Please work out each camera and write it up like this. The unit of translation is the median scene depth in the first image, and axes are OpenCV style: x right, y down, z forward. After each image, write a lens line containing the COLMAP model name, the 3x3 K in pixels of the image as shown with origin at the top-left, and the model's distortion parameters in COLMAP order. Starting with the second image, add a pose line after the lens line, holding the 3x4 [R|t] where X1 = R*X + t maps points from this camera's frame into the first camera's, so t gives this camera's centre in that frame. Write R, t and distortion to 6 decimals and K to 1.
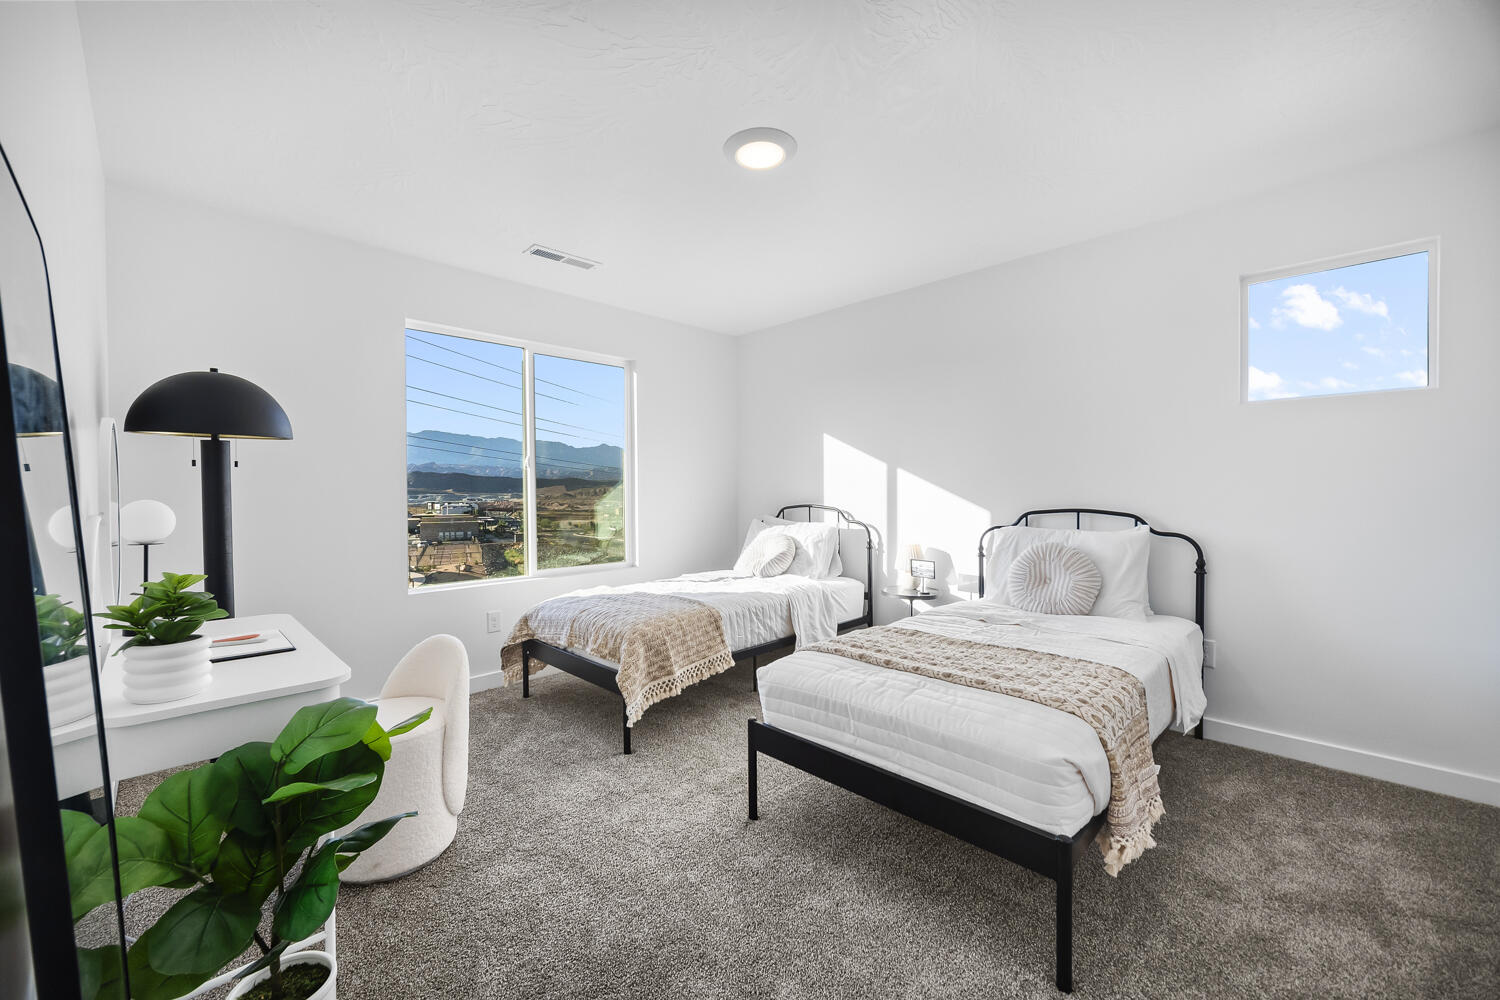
lens RADIAL K [[592.6, 0, 735.3], [0, 592.6, 501.7], [0, 0, 1]] dist [-0.001279, 0.000716]
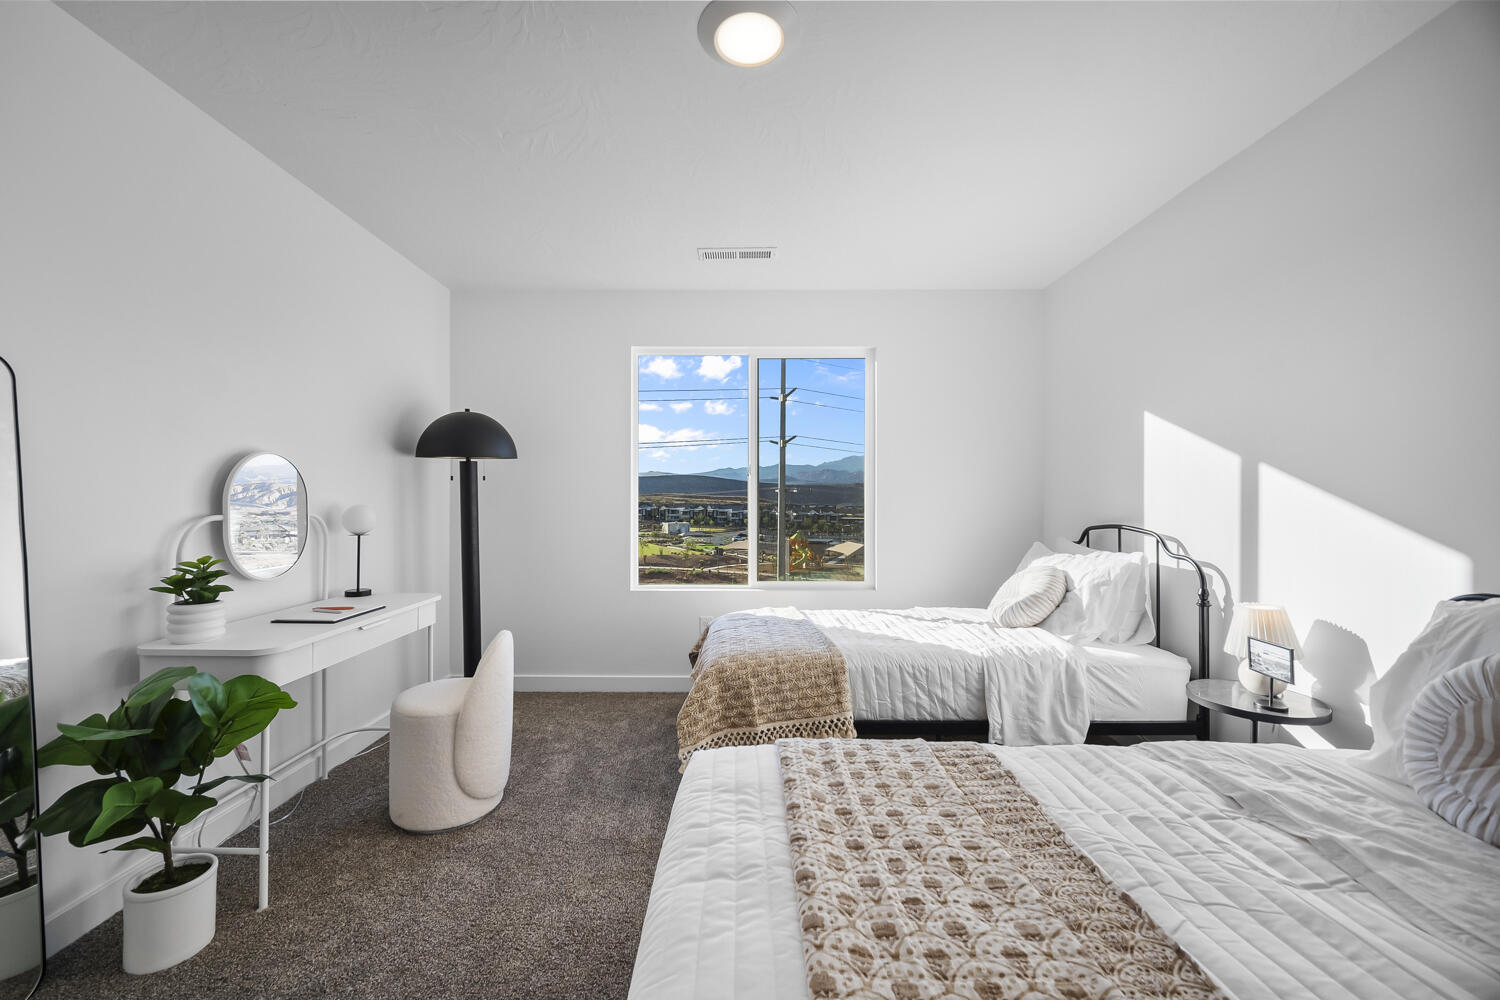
lens RADIAL K [[592.6, 0, 739.5], [0, 592.6, 498.3], [0, 0, 1]] dist [-0.001279, 0.000716]
pose [[0.703976, 0.007912, -0.710180, 0.376918], [-0.019457, 0.999777, -0.008149, -0.012870], [0.709957, 0.019555, 0.703973, 0.337156]]
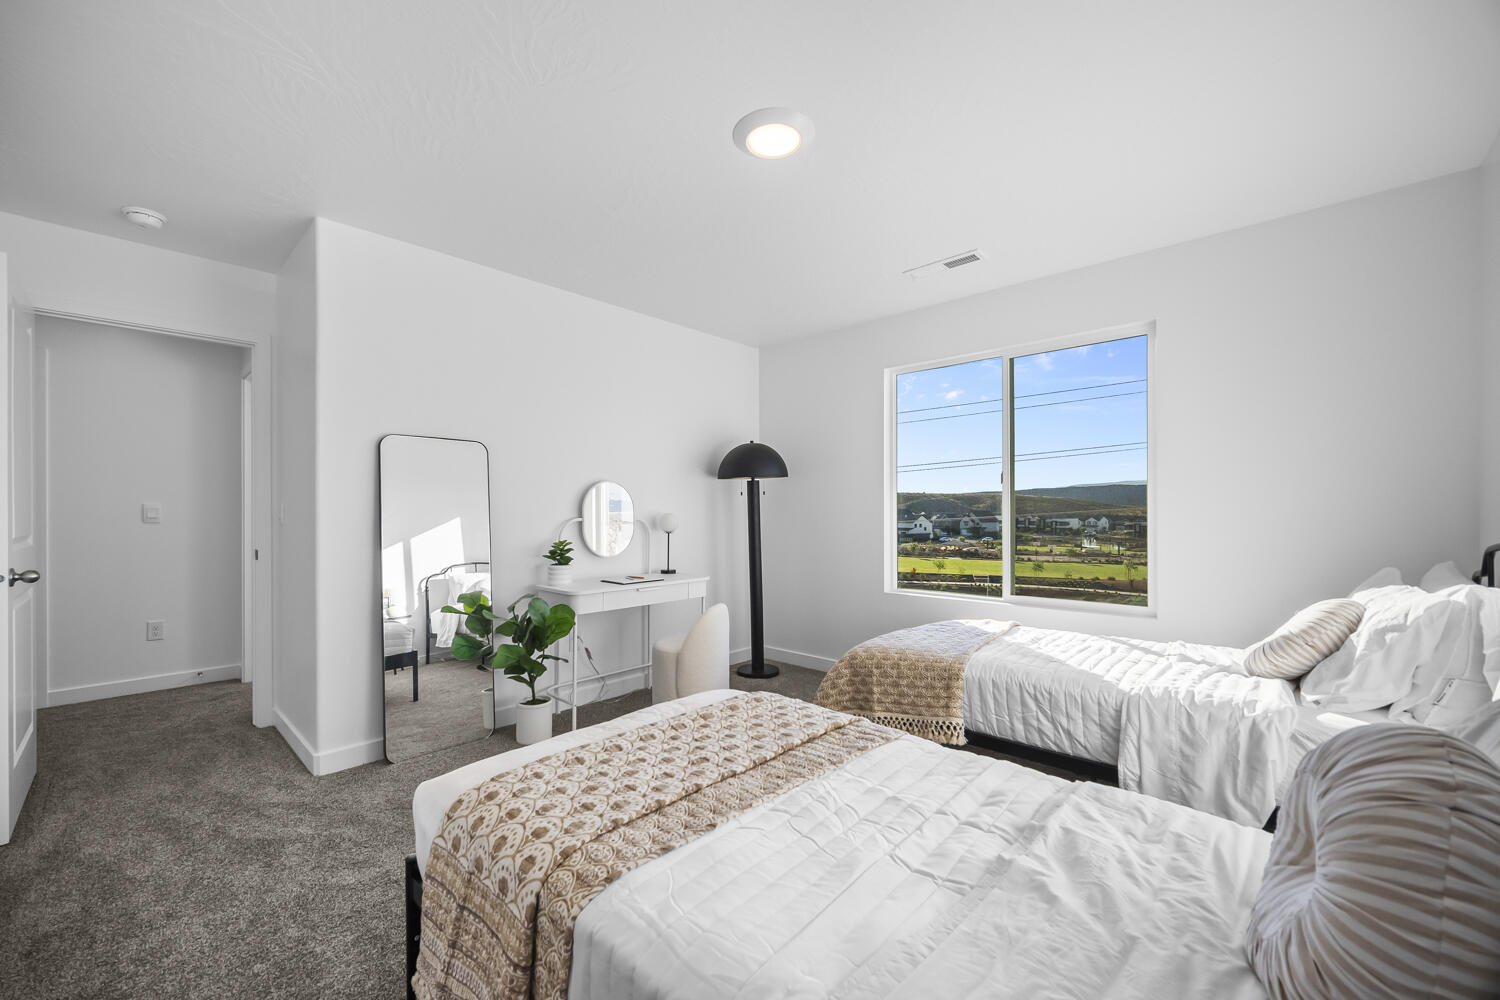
lens RADIAL K [[592.6, 0, 728.3], [0, 592.6, 511.8], [0, 0, 1]] dist [-0.001279, 0.000716]
pose [[0.030799, 0.006737, -0.999503, 0.649910], [-0.016467, 0.999845, 0.006232, -0.012434], [0.999390, 0.016267, 0.030906, 0.619060]]
